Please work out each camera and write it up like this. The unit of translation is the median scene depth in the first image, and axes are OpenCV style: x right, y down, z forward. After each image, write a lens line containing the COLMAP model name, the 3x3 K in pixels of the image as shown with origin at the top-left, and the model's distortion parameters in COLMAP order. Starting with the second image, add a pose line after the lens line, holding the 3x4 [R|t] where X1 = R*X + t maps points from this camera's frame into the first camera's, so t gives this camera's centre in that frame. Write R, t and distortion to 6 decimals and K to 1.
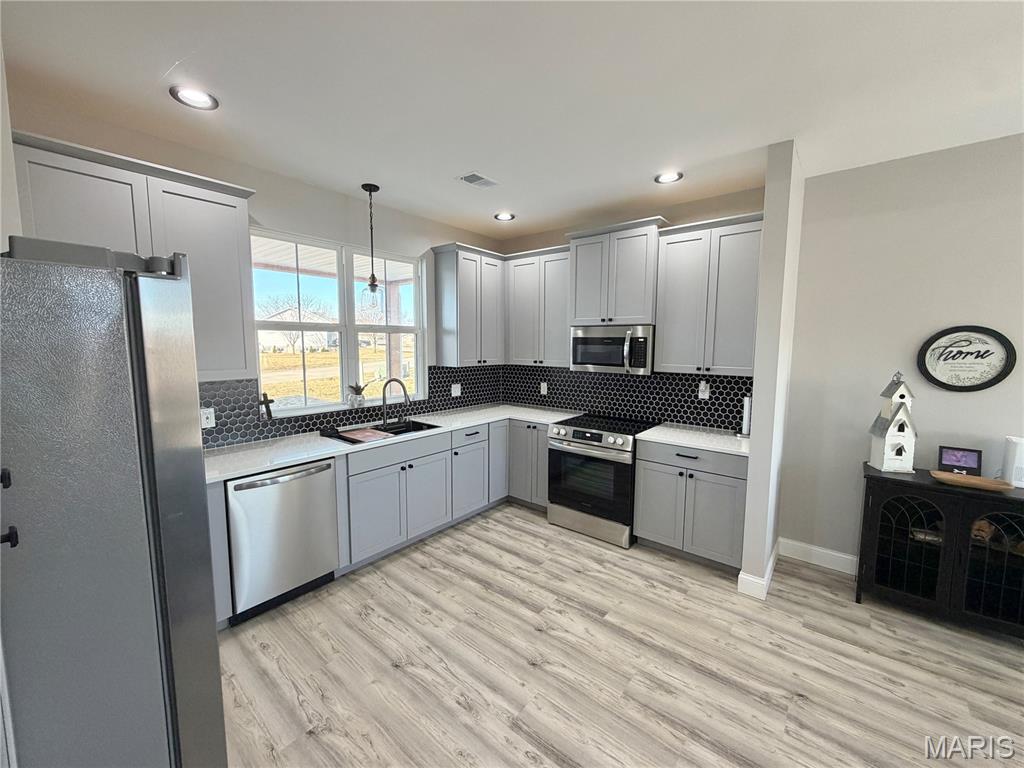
lens RADIAL K [[407.6, 0, 507.9], [0, 407.6, 384.1], [0, 0, 1]] dist [-0.000452, 0.000396]
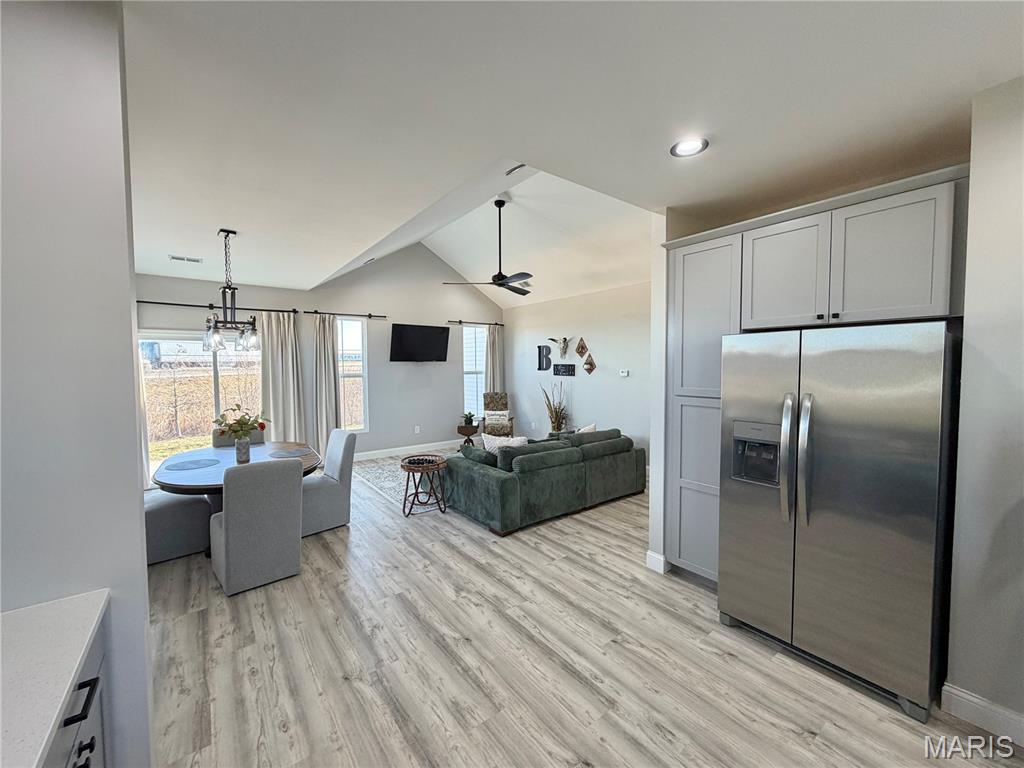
lens RADIAL K [[407.6, 0, 507.7], [0, 407.6, 385.0], [0, 0, 1]] dist [-0.000452, 0.000396]
pose [[-0.972977, -0.012448, 0.230566, 0.027197], [0.023130, 0.988268, 0.150967, -0.114627], [-0.229740, 0.152220, -0.961274, 1.139930]]
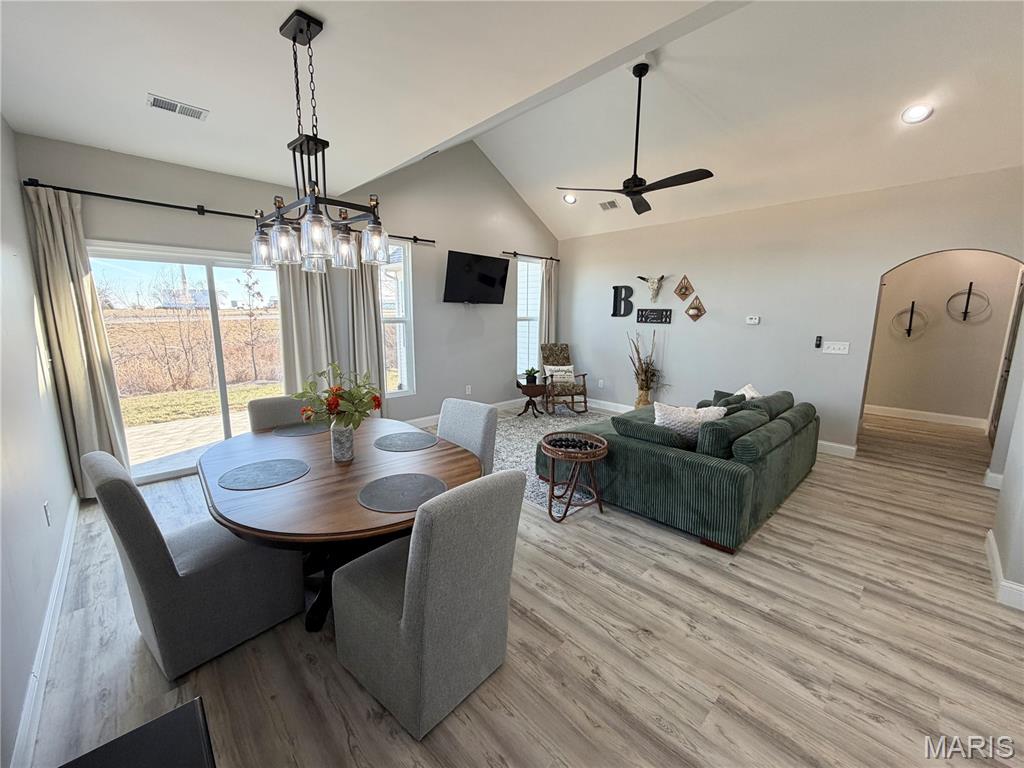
lens RADIAL K [[407.6, 0, 506.9], [0, 407.6, 384.2], [0, 0, 1]] dist [-0.000452, 0.000396]
pose [[-0.992589, -0.031684, 0.117316, 0.706185], [0.000884, 0.963503, 0.267698, -0.044142], [-0.121516, 0.265817, -0.956334, 0.801440]]
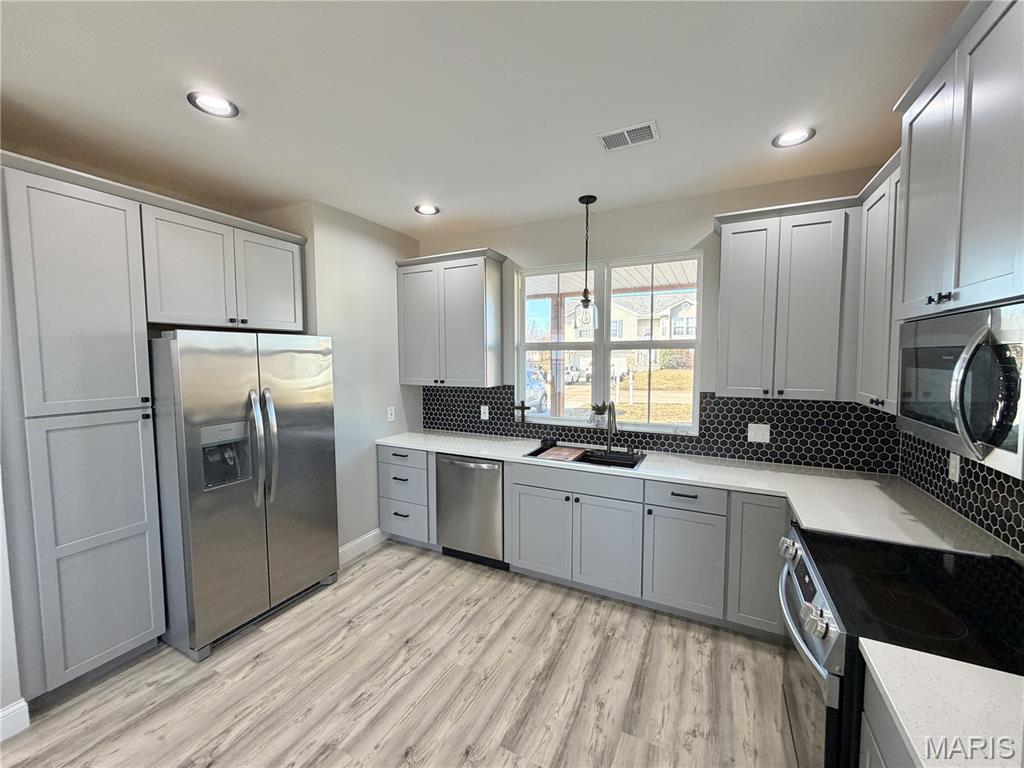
lens RADIAL K [[407.6, 0, 508.2], [0, 407.6, 384.5], [0, 0, 1]] dist [-0.000452, 0.000396]
pose [[0.218014, 0.060645, -0.974060, 0.580971], [-0.096600, 0.994507, 0.040297, -0.069966], [0.971153, 0.085309, 0.222675, 0.642507]]
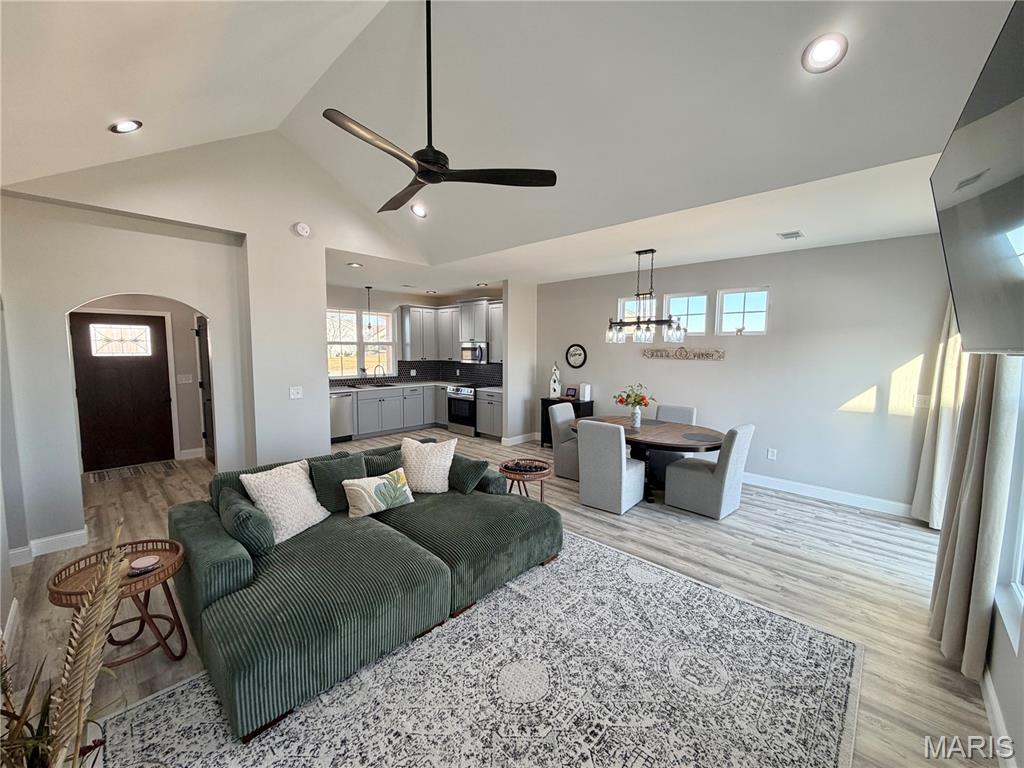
lens RADIAL K [[407.6, 0, 507.4], [0, 407.6, 385.8], [0, 0, 1]] dist [-0.000452, 0.000396]
pose [[0.997500, 0.007593, -0.070252, 0.684062], [-0.008159, 0.999937, -0.007770, 0.129782], [0.070188, 0.008324, 0.997499, -1.410188]]
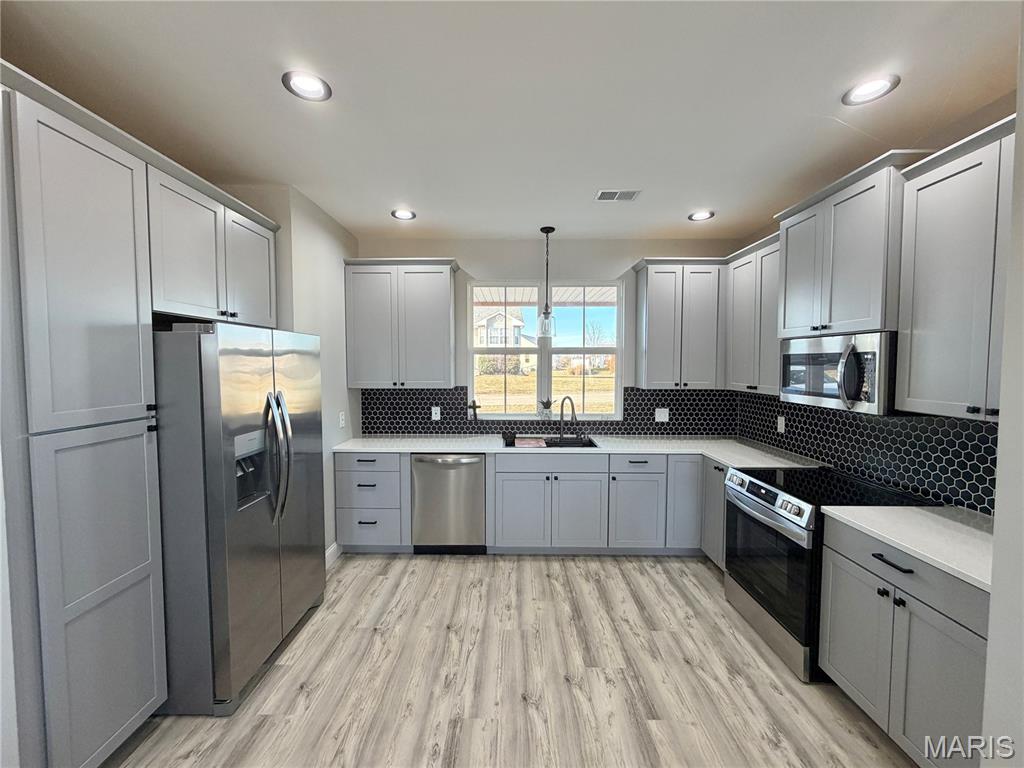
lens RADIAL K [[407.6, 0, 508.2], [0, 407.6, 384.4], [0, 0, 1]] dist [-0.000452, 0.000396]
pose [[0.629689, 0.036005, -0.776012, 0.506002], [-0.077860, 0.996821, -0.016929, -0.015589], [0.772935, 0.071081, 0.630491, 0.215129]]
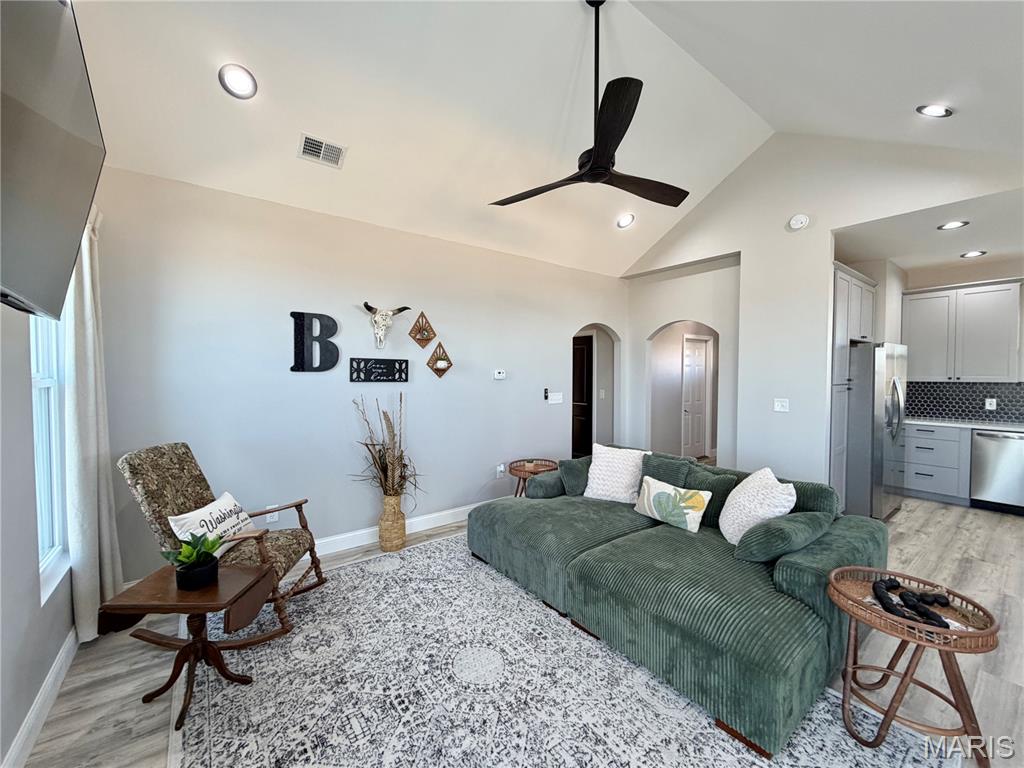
lens RADIAL K [[407.6, 0, 507.9], [0, 407.6, 383.9], [0, 0, 1]] dist [-0.000452, 0.000396]
pose [[-0.231834, 0.021381, -0.972520, 1.307980], [-0.101169, 0.993807, 0.045966, 0.109318], [0.967480, 0.109046, -0.228236, -0.580186]]
